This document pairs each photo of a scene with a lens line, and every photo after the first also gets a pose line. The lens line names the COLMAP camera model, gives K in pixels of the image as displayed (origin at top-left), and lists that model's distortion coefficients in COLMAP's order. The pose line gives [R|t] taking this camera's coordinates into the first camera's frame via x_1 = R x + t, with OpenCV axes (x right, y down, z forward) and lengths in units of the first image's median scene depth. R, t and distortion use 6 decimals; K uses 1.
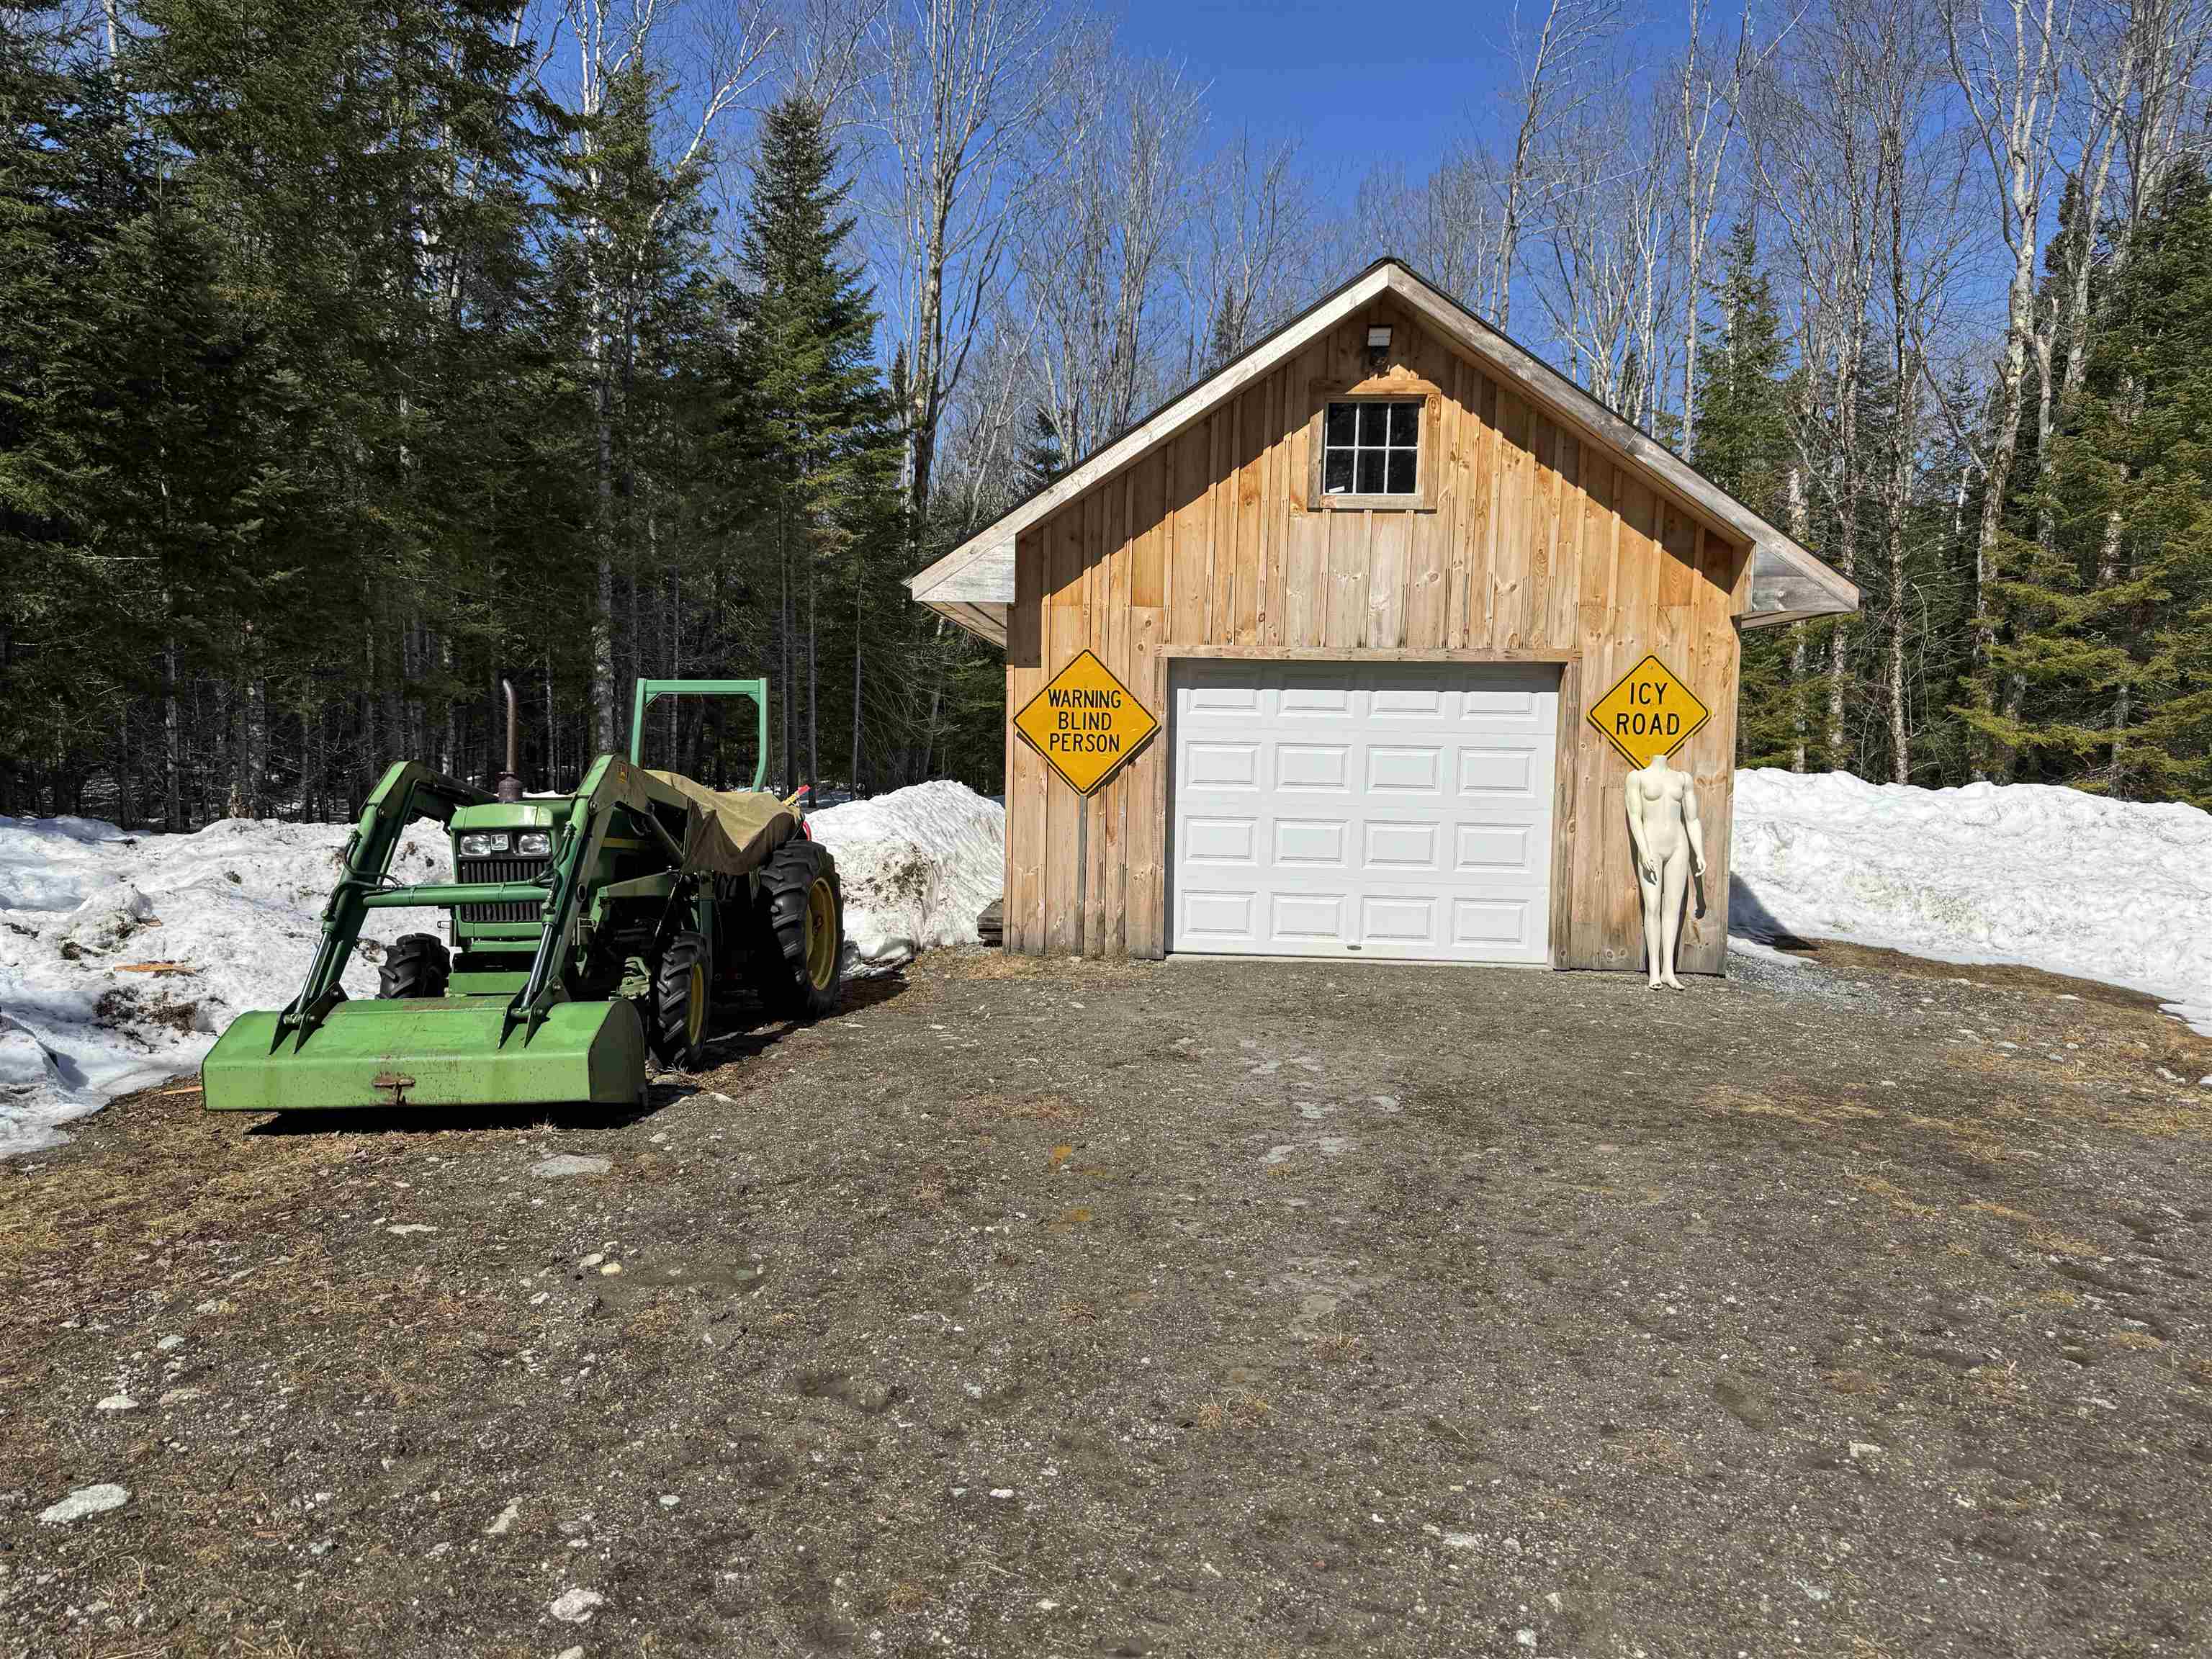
lens RADIAL K [[1529.7, 0, 1106.0], [0, 1529.7, 829.5], [0, 0, 1]] dist [0.000207, -0.001704]
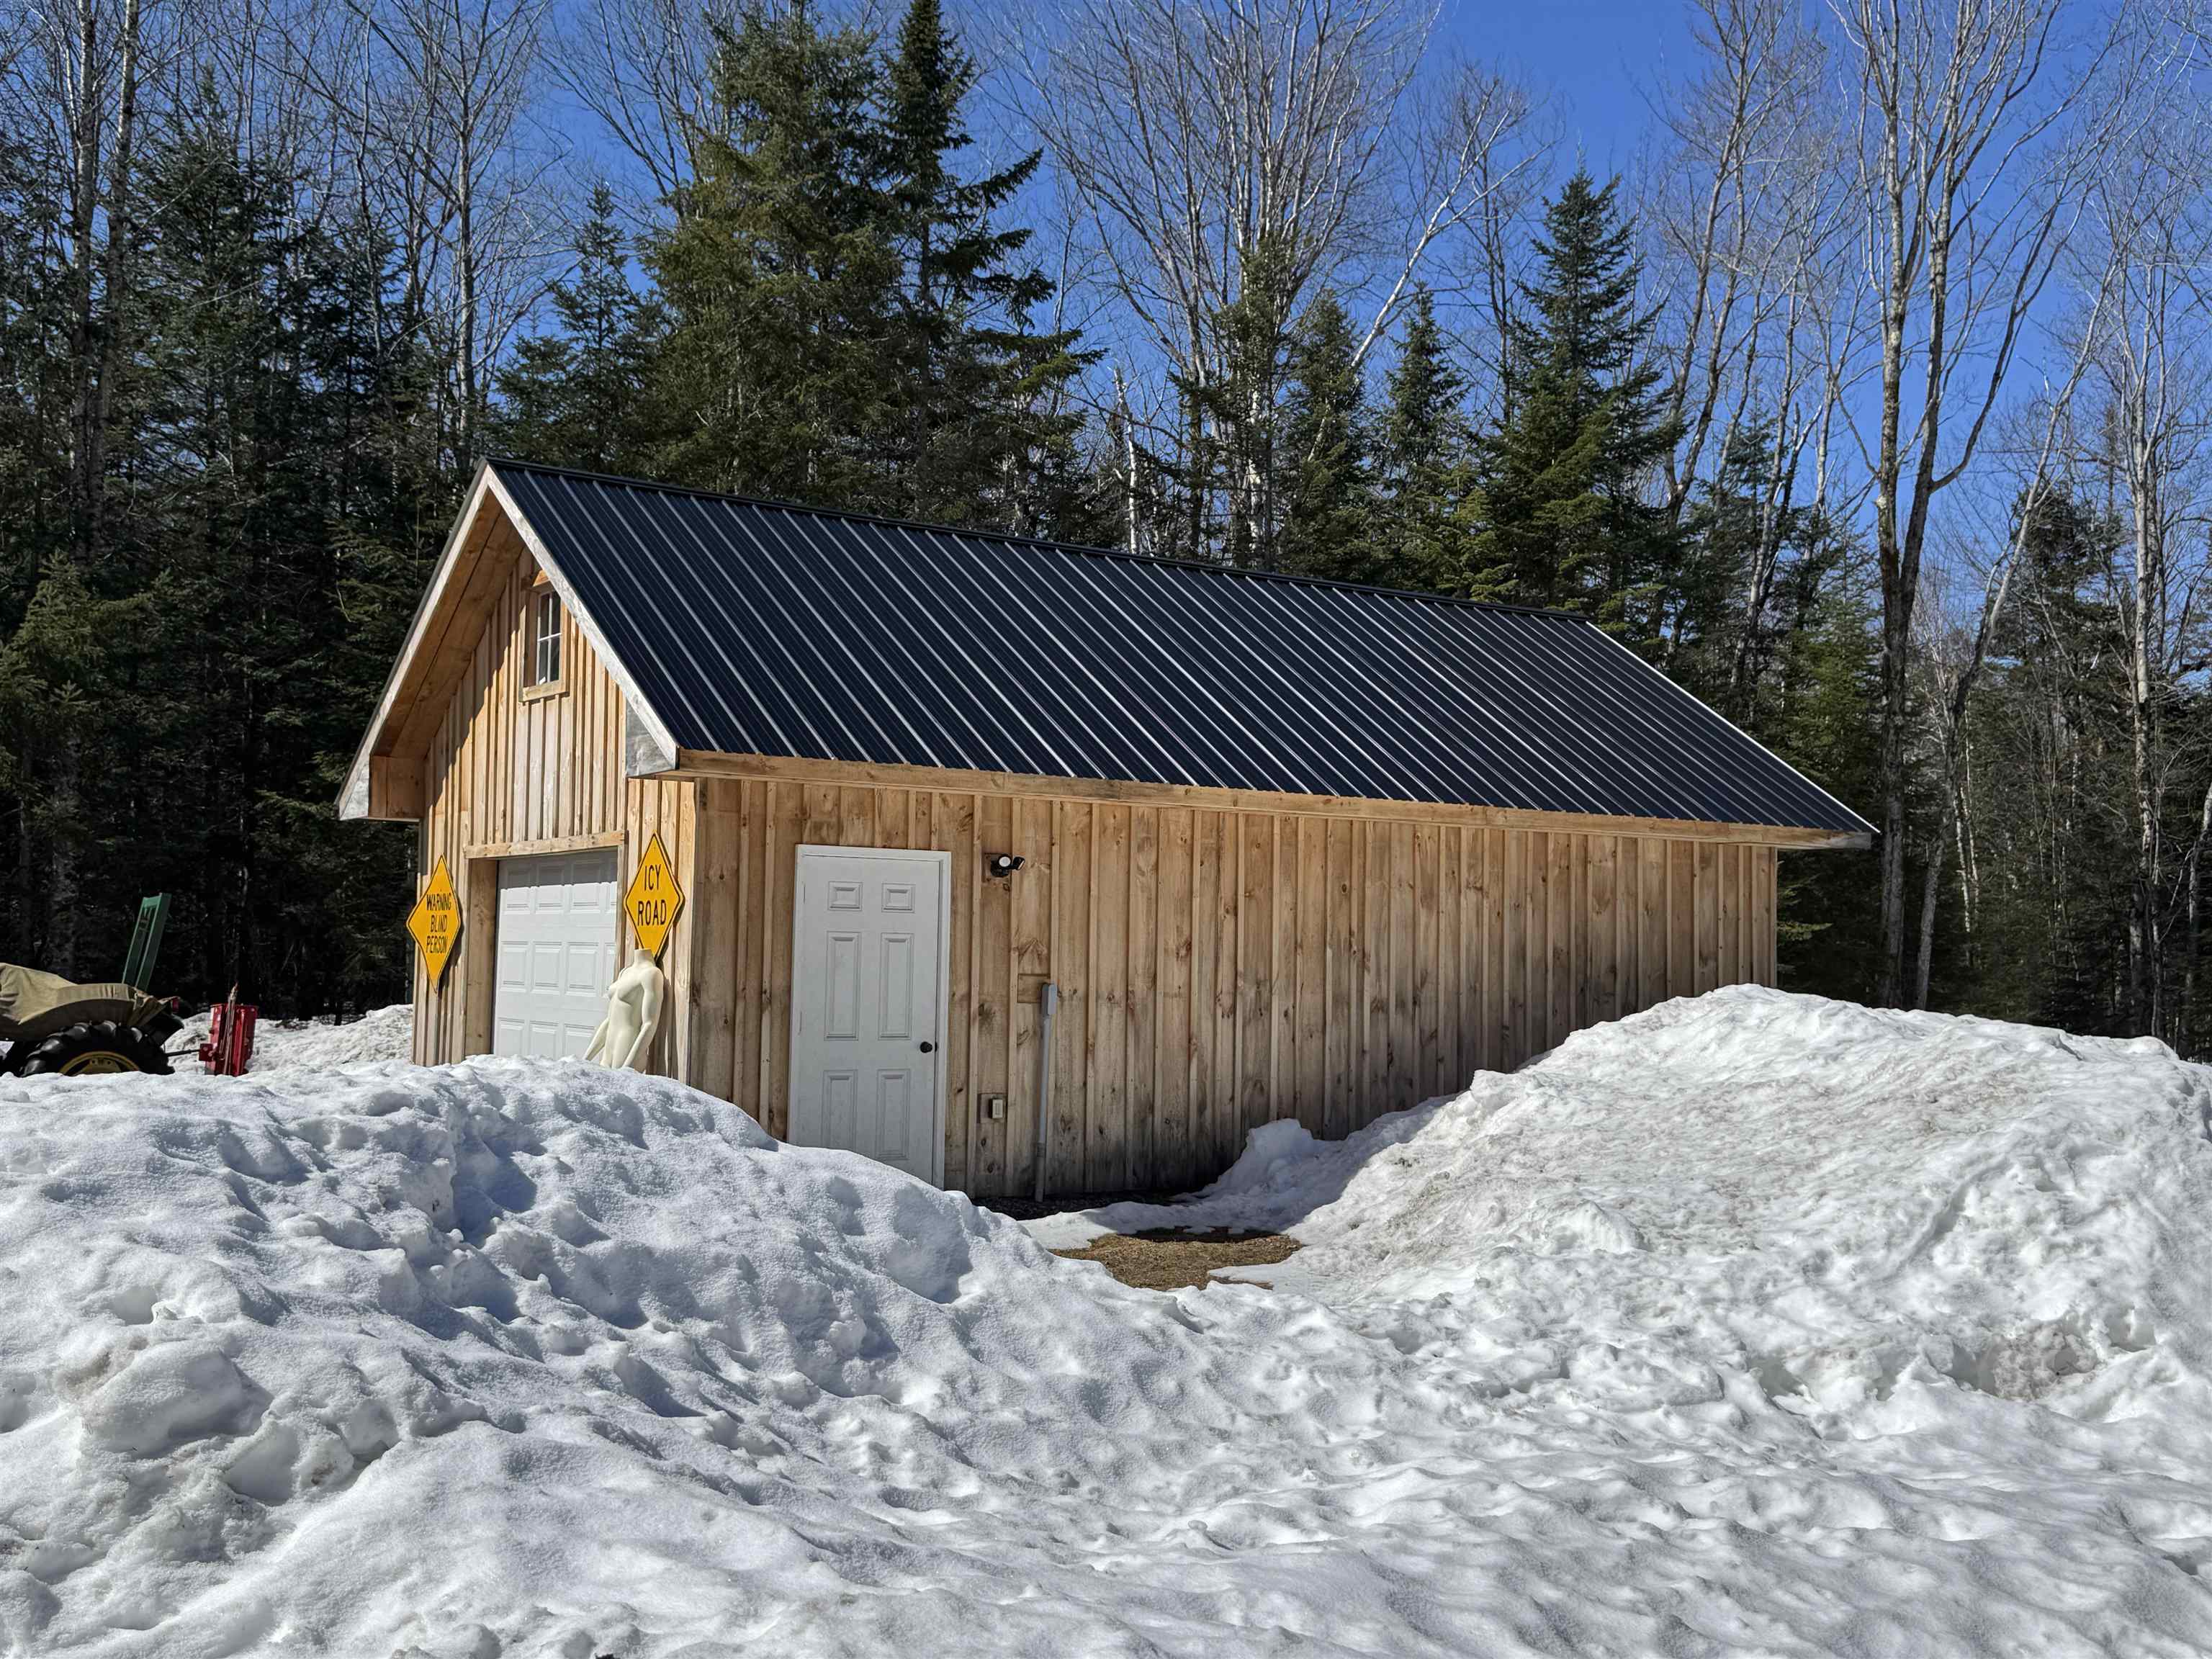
lens RADIAL K [[2195.4, 0, 1106.0], [0, 2195.4, 829.5], [0, 0, 1]] dist [-0.004393, -0.003369]
pose [[0.615317, -0.056152, -0.786277, 1.508999], [-0.056200, 0.991797, -0.114809, 0.015309], [0.786274, 0.114833, 0.607114, 0.439525]]
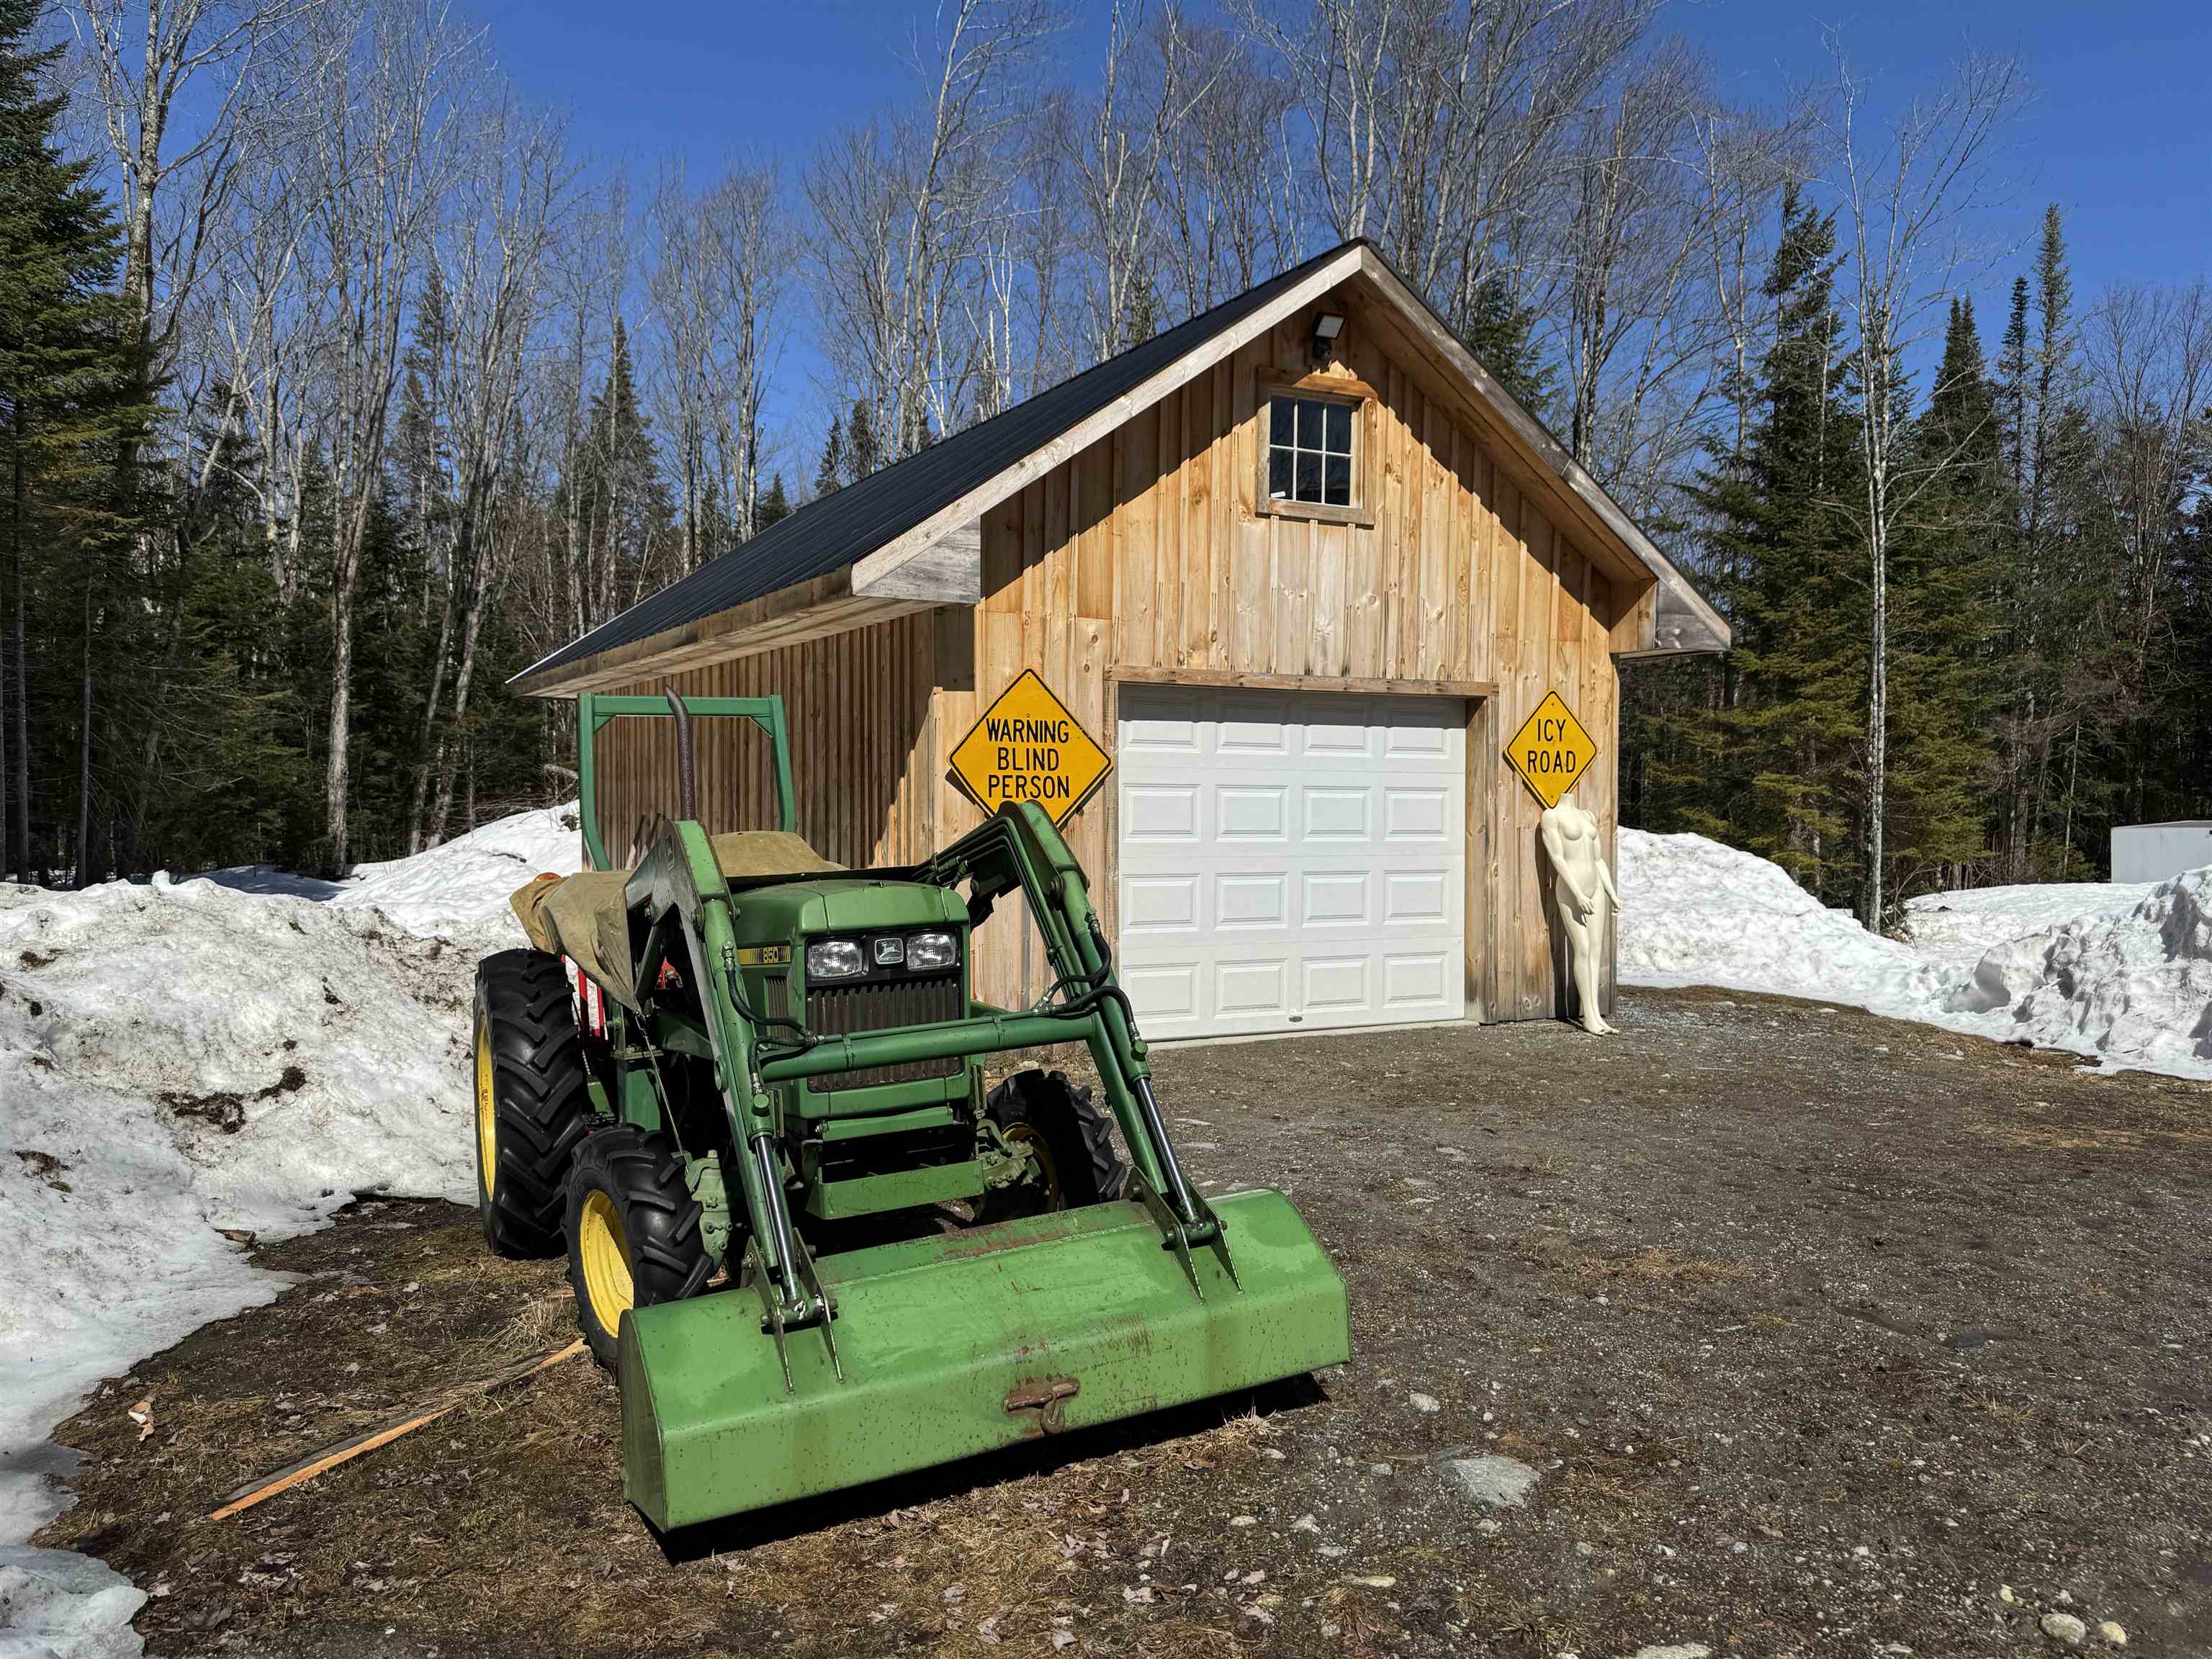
lens RADIAL K [[1613.9, 0, 1106.0], [0, 1613.9, 829.5], [0, 0, 1]] dist [0.002141, -0.008888]
pose [[0.860540, -0.022995, 0.508864, -0.407784], [0.041702, 0.998808, -0.025386, -0.011997], [-0.507673, 0.043066, 0.860473, 0.267116]]
